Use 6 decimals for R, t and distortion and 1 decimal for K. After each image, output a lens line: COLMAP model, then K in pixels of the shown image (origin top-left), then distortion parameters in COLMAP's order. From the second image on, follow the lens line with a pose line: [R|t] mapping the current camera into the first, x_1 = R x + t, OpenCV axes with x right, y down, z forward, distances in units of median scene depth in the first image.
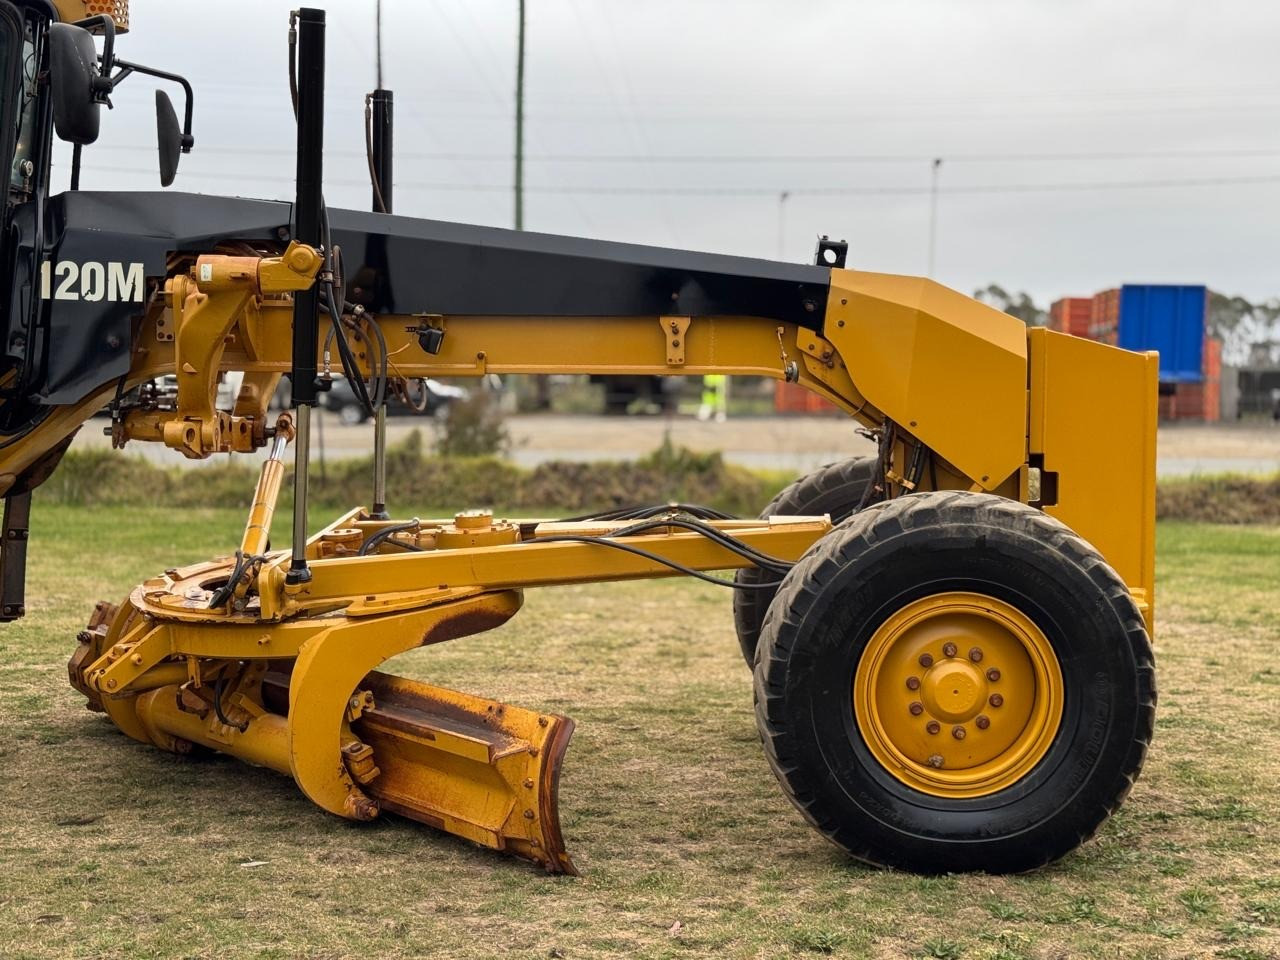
lens RADIAL K [[1787.2, 0, 638.4], [0, 1787.2, 489.5], [0, 0, 1]] dist [0.134588, 0.000000]
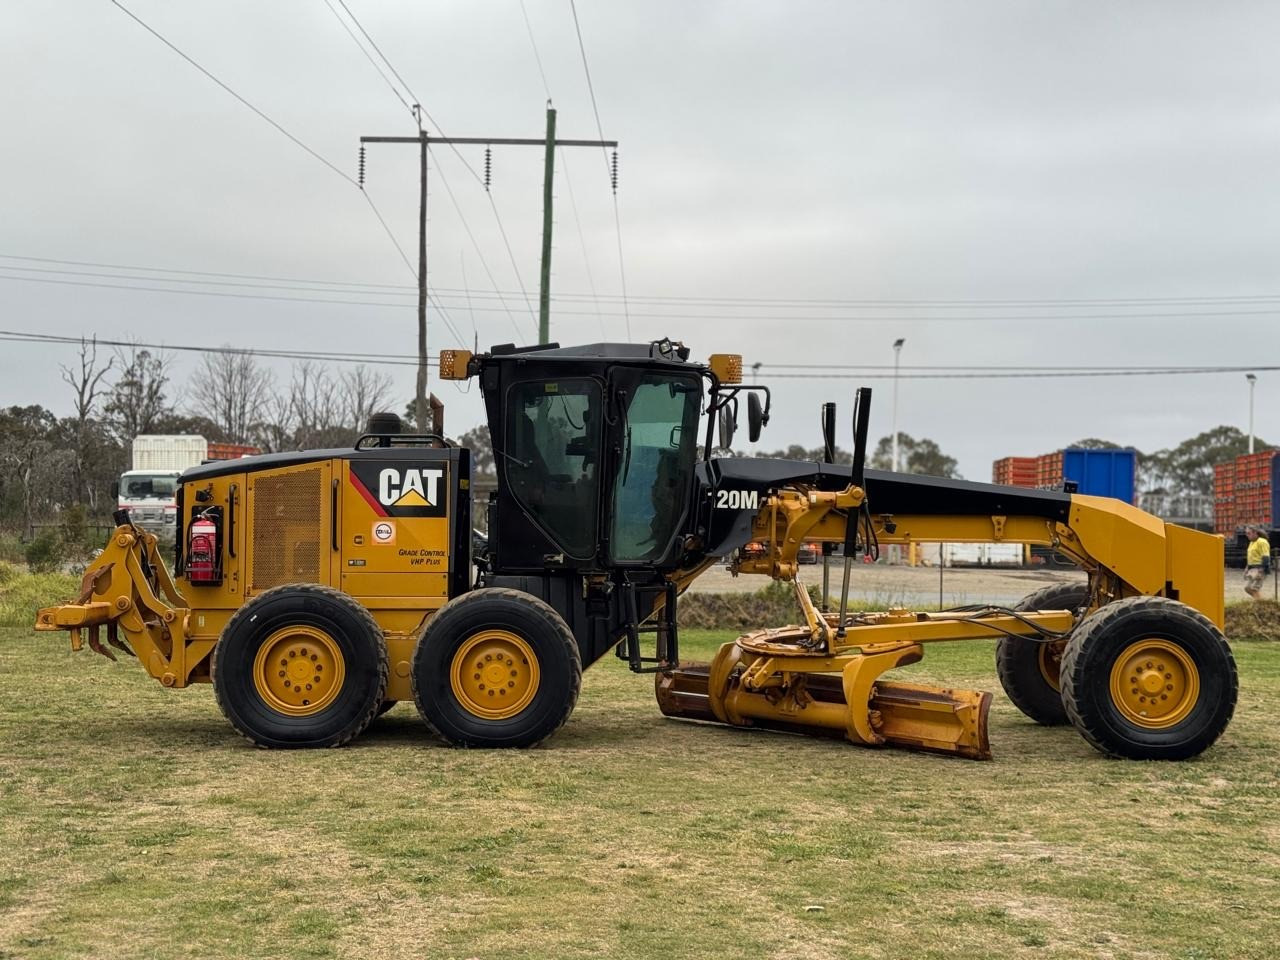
lens RADIAL K [[1787.2, 0, 637.9], [0, 1787.2, 497.2], [0, 0, 1]] dist [0.134588, 0.000000]
pose [[0.998489, 0.005565, 0.054673, -0.552773], [-0.001455, 0.997188, -0.074929, 0.044726], [-0.054936, 0.074737, 0.995689, -1.171688]]
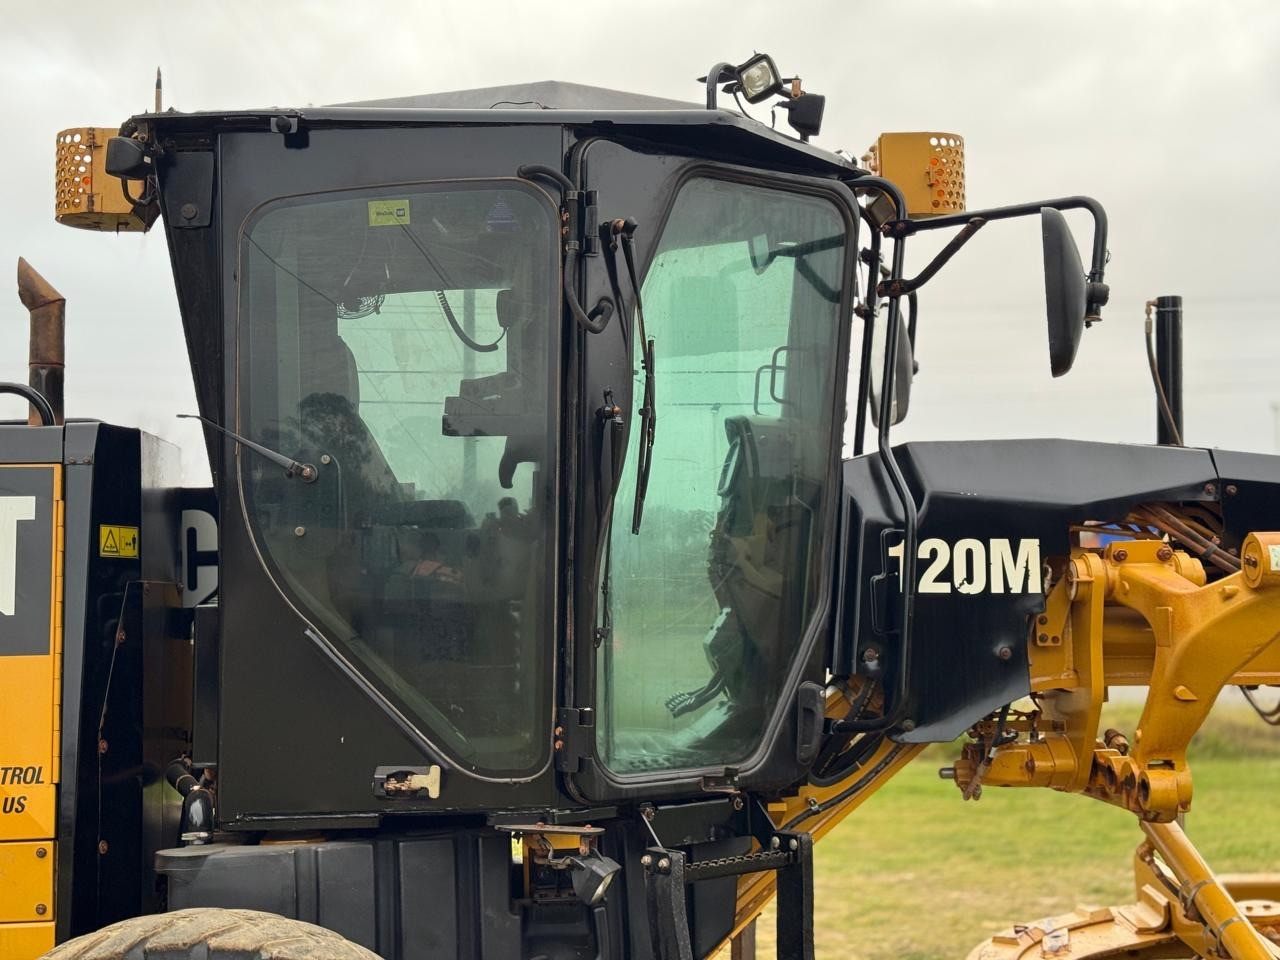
lens RADIAL K [[1787.2, 0, 643.9], [0, 1787.2, 501.2], [0, 0, 1]] dist [0.134588, 0.000000]
pose [[0.995757, -0.020217, 0.089777, -0.507863], [0.030142, 0.993406, -0.110615, -0.068679], [-0.086949, 0.112852, 0.989800, 0.323960]]
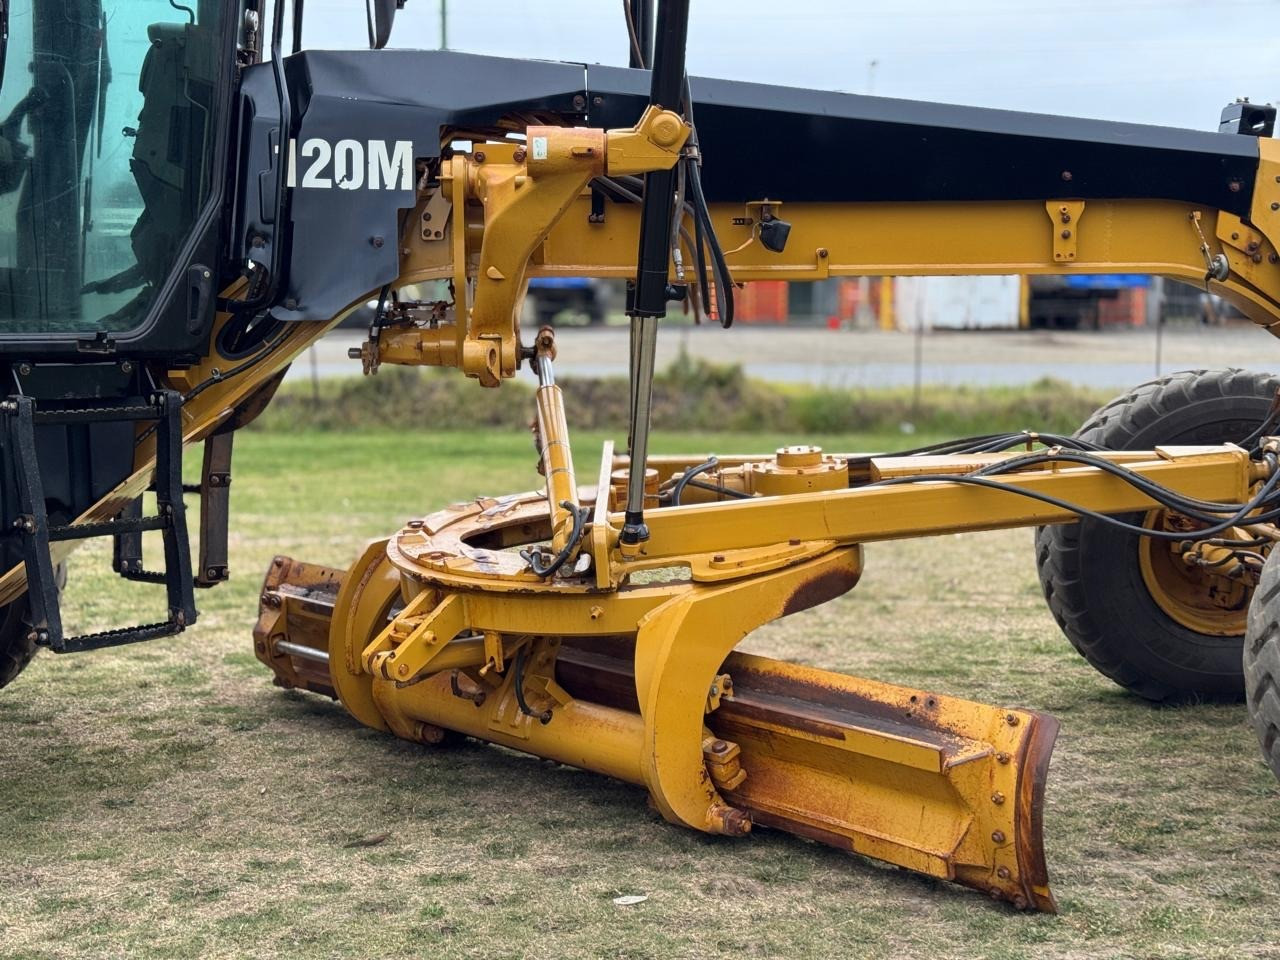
lens RADIAL K [[1787.2, 0, 633.0], [0, 1787.2, 478.4], [0, 0, 1]] dist [0.134588, 0.000000]
pose [[0.997925, -0.015729, 0.062437, -0.236310], [0.013040, 0.998979, 0.043247, -0.010166], [-0.063054, -0.042343, 0.997111, 0.205368]]
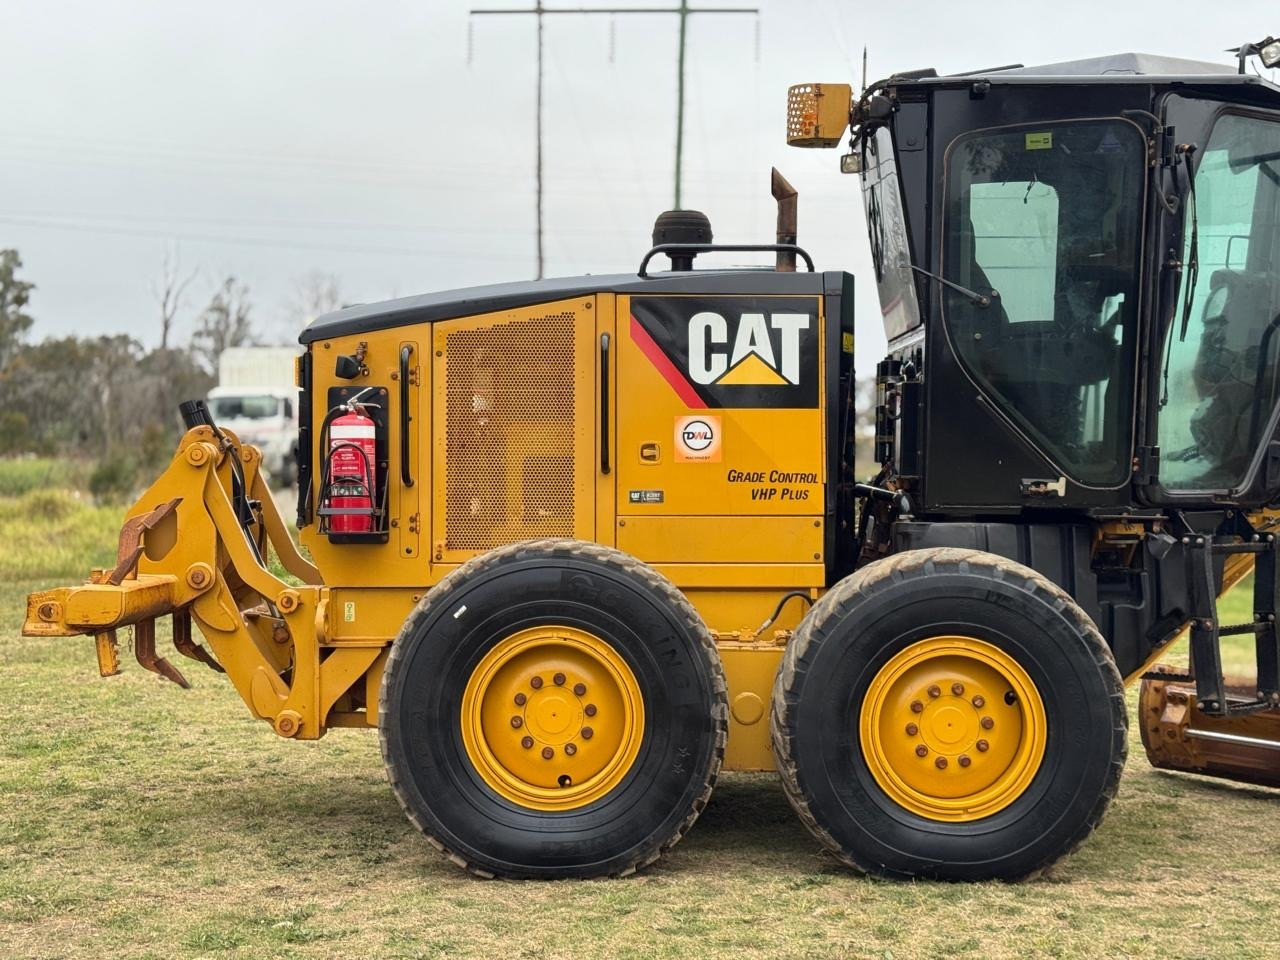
lens RADIAL K [[1787.2, 0, 634.8], [0, 1787.2, 481.2], [0, 0, 1]] dist [0.134588, 0.000000]
pose [[0.999976, -0.000962, 0.006880, -0.787187], [0.001261, 0.999047, -0.043629, 0.000271], [-0.006832, 0.043637, 0.999024, -0.094427]]
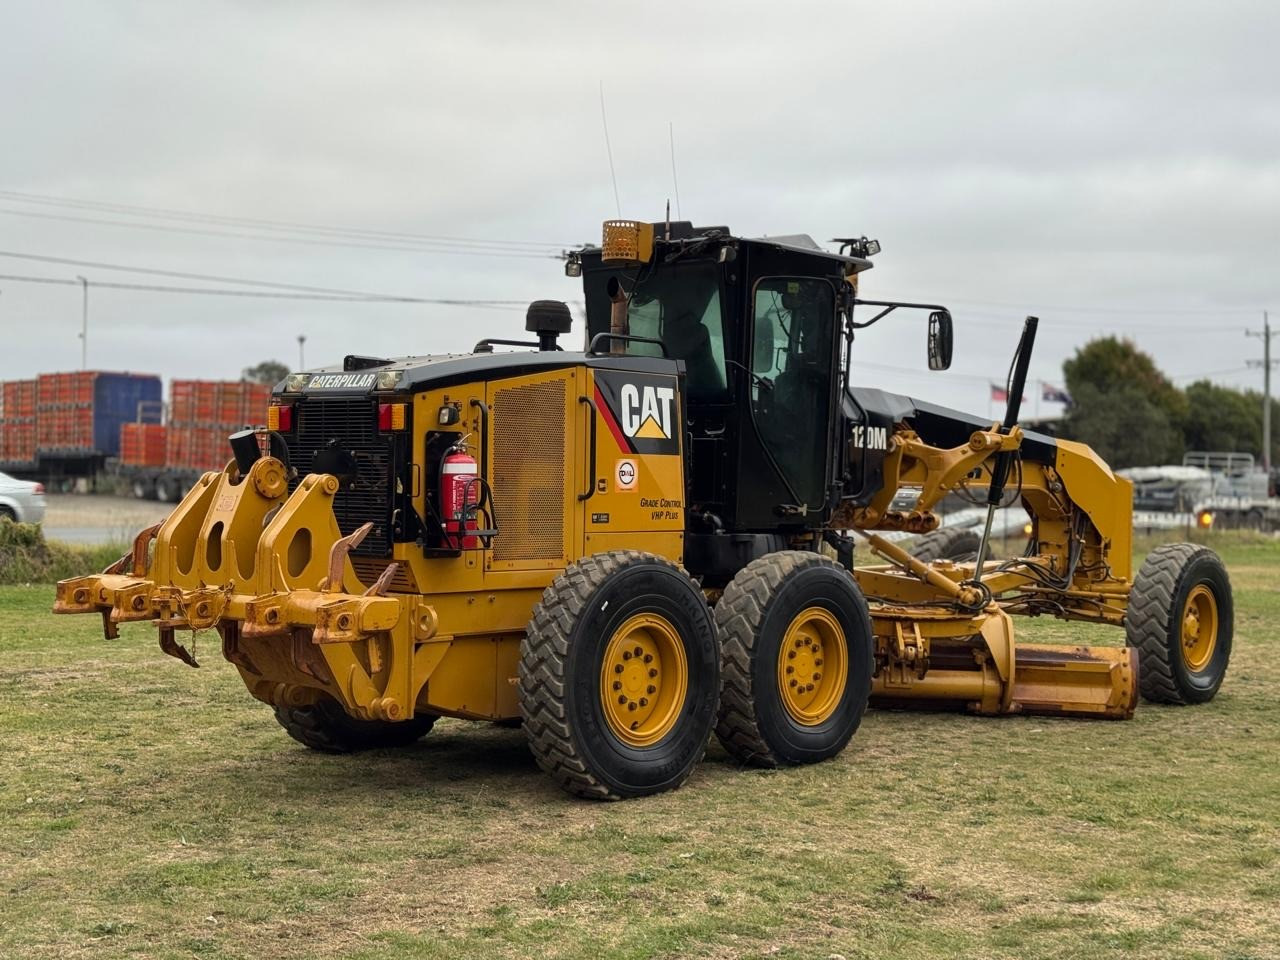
lens RADIAL K [[1787.2, 0, 645.1], [0, 1787.2, 478.5], [0, 0, 1]] dist [0.134588, 0.000000]
pose [[0.643958, 0.008139, 0.765017, -1.893570], [0.023455, 0.999263, -0.030375, -0.024912], [-0.764701, 0.037504, 0.643293, 0.013616]]
